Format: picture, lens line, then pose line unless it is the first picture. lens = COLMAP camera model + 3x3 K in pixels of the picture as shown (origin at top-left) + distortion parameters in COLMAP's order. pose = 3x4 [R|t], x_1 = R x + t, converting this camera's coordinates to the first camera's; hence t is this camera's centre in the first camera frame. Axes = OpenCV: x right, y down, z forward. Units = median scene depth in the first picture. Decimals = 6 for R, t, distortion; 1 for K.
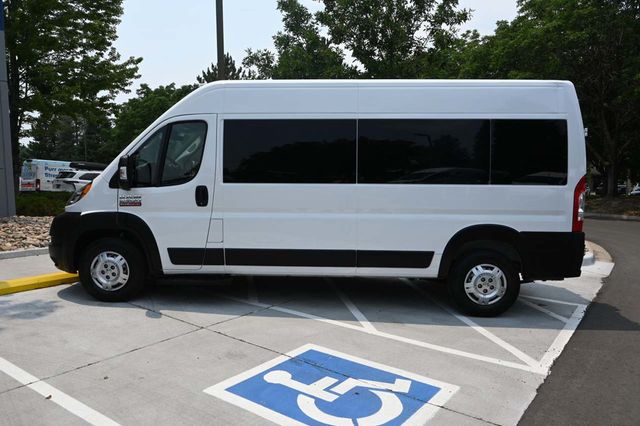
lens RADIAL K [[484.5, 0, 320.0], [0, 484.5, 213.0], [0, 0, 1]] dist [-0.006361, -0.005130]
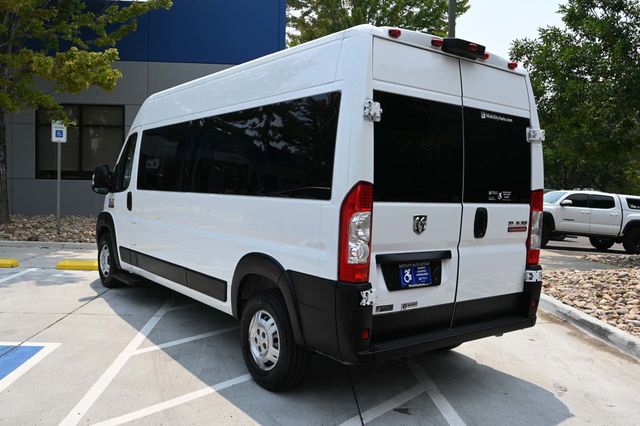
lens RADIAL K [[539.6, 0, 320.0], [0, 539.6, 213.0], [0, 0, 1]] dist [0.004752, 0.002209]
pose [[0.642773, 0.049586, -0.764450, 0.975709], [-0.090339, 0.995846, -0.011364, -0.032961], [0.760711, 0.076364, 0.644583, 0.542255]]
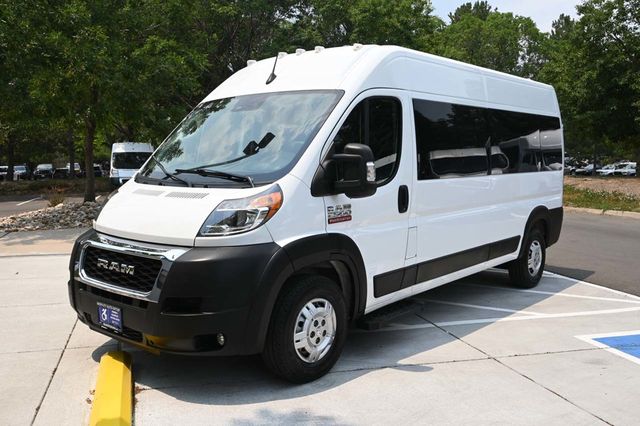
lens RADIAL K [[579.8, 0, 344.8], [0, 579.8, 214.4], [0, 0, 1]] dist [-0.003084, 0.000118]
pose [[0.590504, -0.088640, 0.802152, -1.021295], [0.064067, 0.995962, 0.062893, -0.073936], [-0.804488, 0.014253, 0.593798, 0.540705]]
